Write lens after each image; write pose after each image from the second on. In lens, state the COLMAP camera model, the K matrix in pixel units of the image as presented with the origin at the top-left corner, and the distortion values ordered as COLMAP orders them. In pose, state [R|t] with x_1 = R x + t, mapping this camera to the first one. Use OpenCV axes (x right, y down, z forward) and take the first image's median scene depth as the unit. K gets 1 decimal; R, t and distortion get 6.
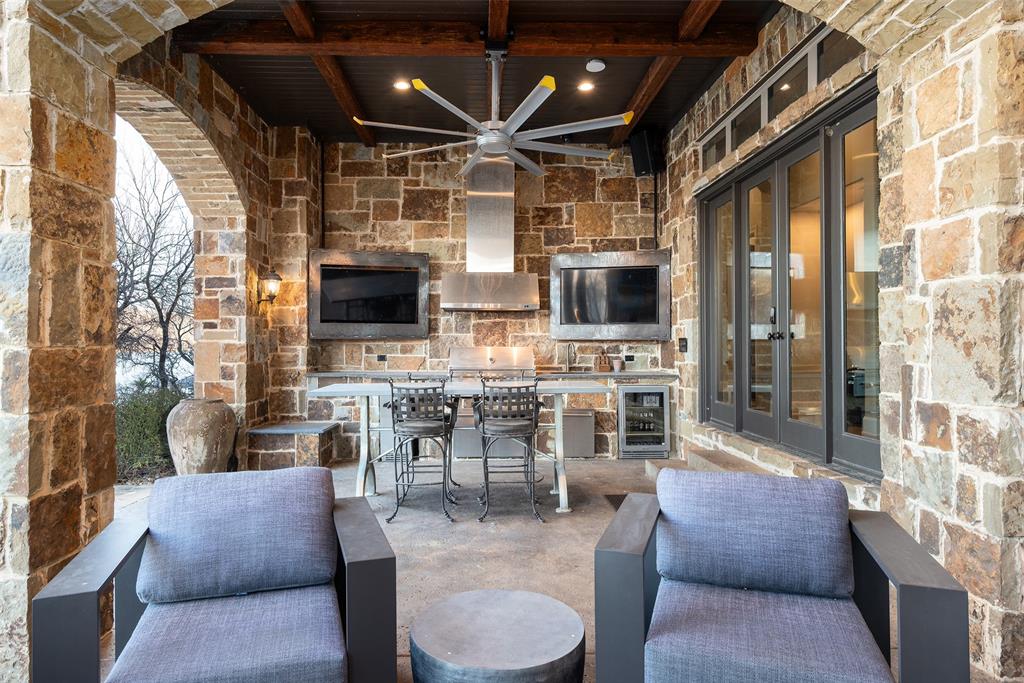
lens RADIAL K [[592.0, 0, 511.6], [0, 592.0, 339.5], [0, 0, 1]] dist [0.008419, 0.001224]
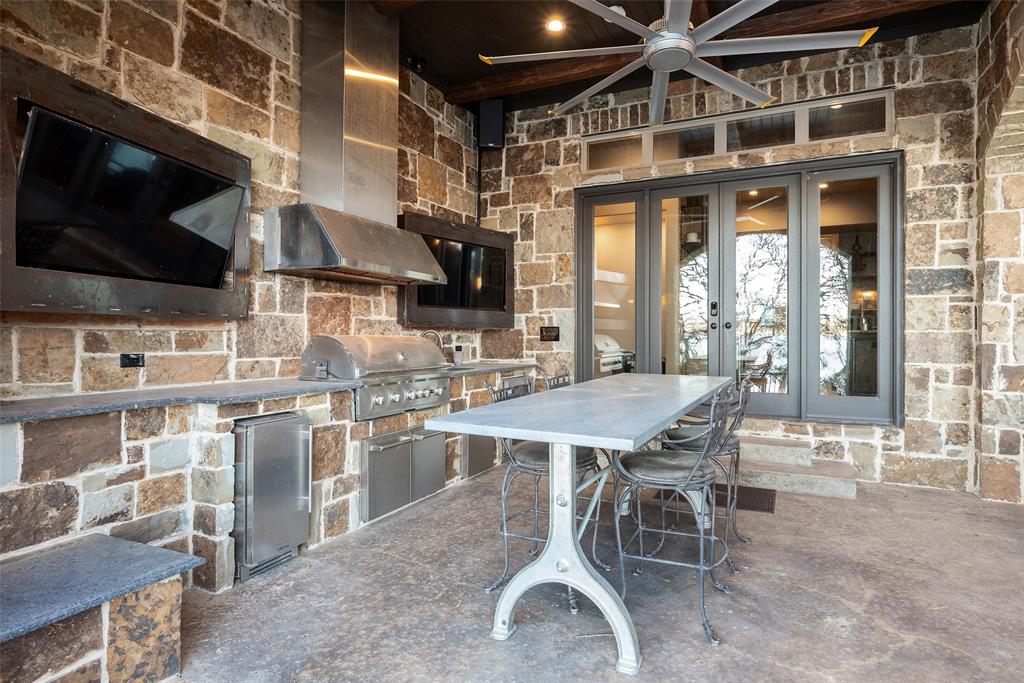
lens RADIAL K [[514.6, 0, 512.1], [0, 514.6, 337.1], [0, 0, 1]] dist [-0.000320, -0.000175]
pose [[0.445977, -0.000486, 0.895044, -0.447035], [-0.006678, 0.999970, 0.003871, 0.010442], [-0.895020, -0.007704, 0.445960, 0.583841]]
